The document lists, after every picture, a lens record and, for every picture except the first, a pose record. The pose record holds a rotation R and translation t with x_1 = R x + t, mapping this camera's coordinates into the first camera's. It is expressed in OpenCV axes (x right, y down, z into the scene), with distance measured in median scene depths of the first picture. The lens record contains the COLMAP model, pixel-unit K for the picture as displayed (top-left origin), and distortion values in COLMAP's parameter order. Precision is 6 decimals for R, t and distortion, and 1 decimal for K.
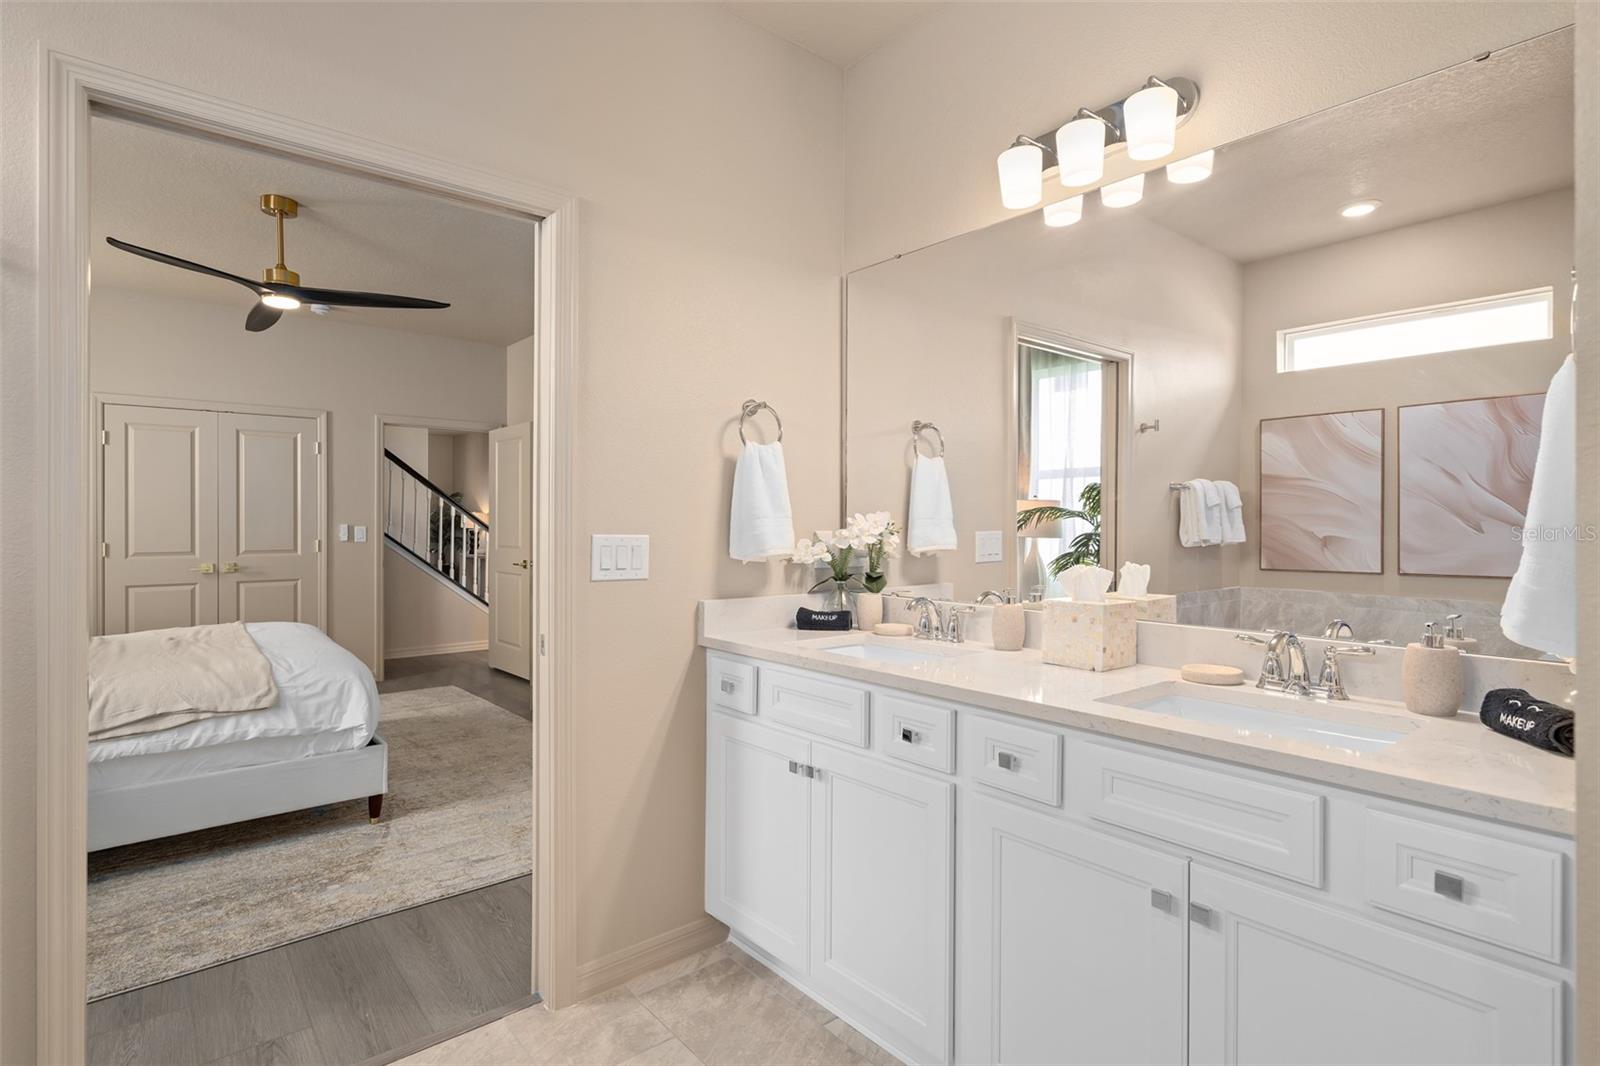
lens RADIAL K [[815.9, 0, 794.8], [0, 815.9, 526.2], [0, 0, 1]] dist [0.003796, 0.003632]
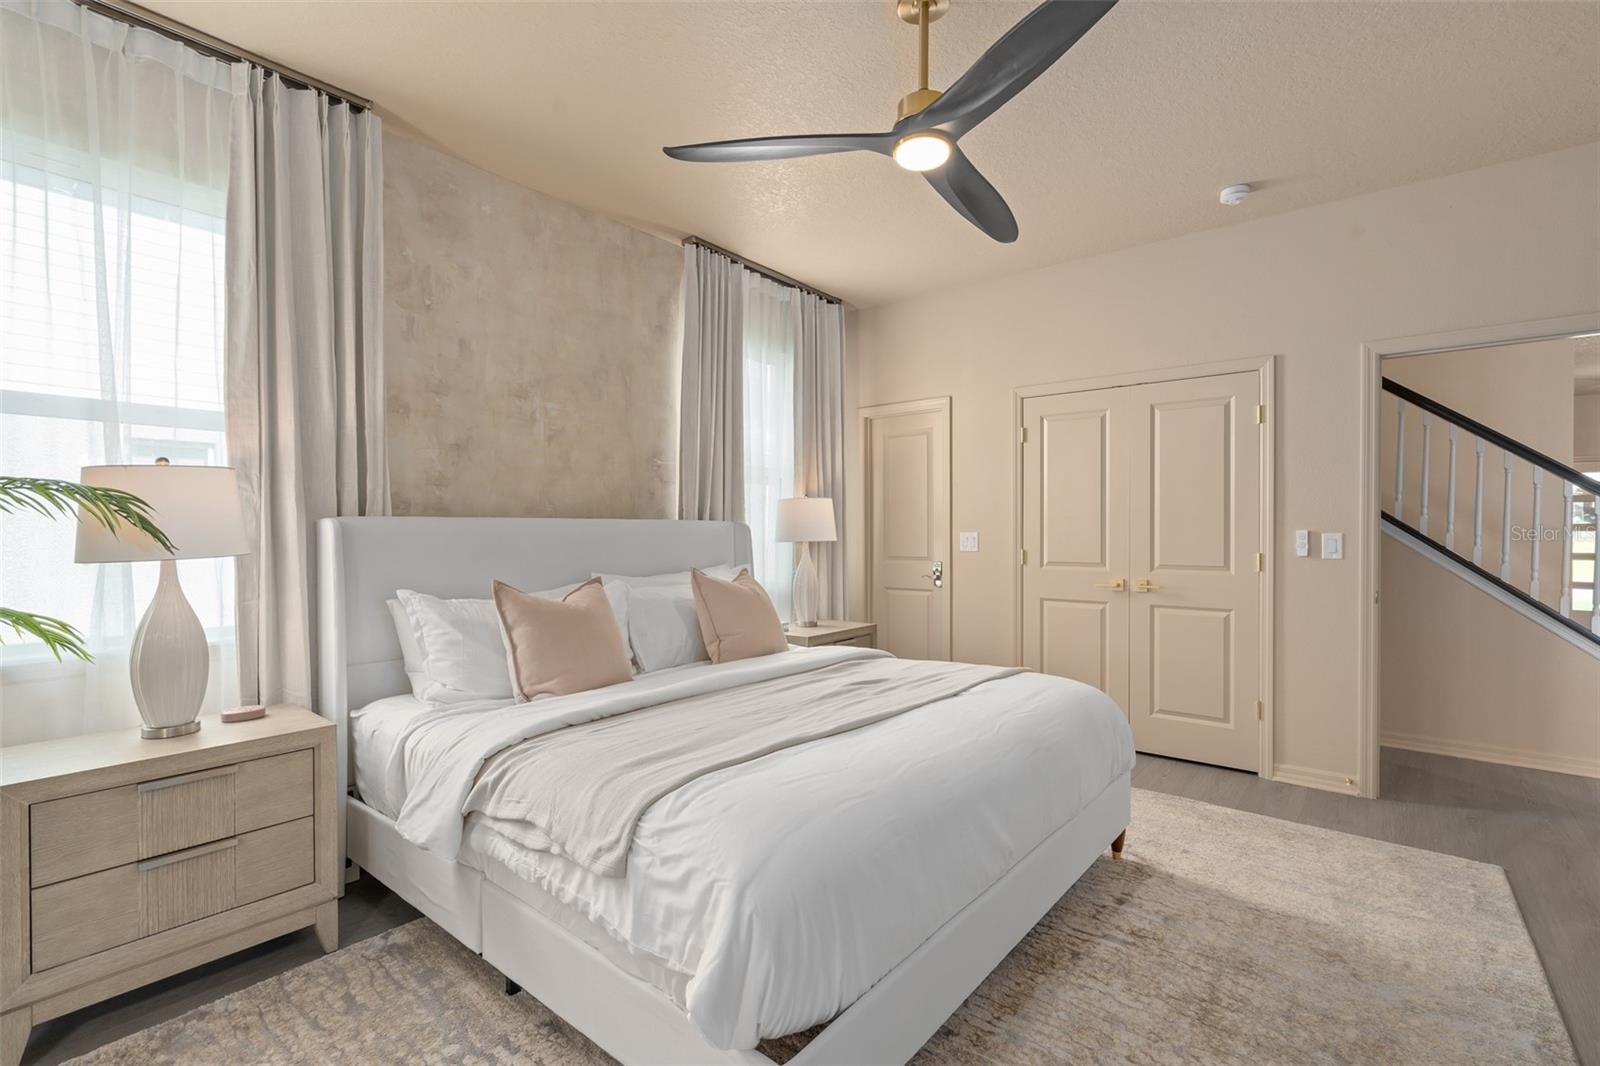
lens RADIAL K [[726.4, 0, 800.1], [0, 726.4, 528.5], [0, 0, 1]] dist [-0.002130, 0.001985]
pose [[0.200541, -0.000027, -0.979685, -0.092347], [-0.005581, 0.999984, -0.001170, -0.000772], [0.979669, 0.005702, 0.200538, 0.583005]]
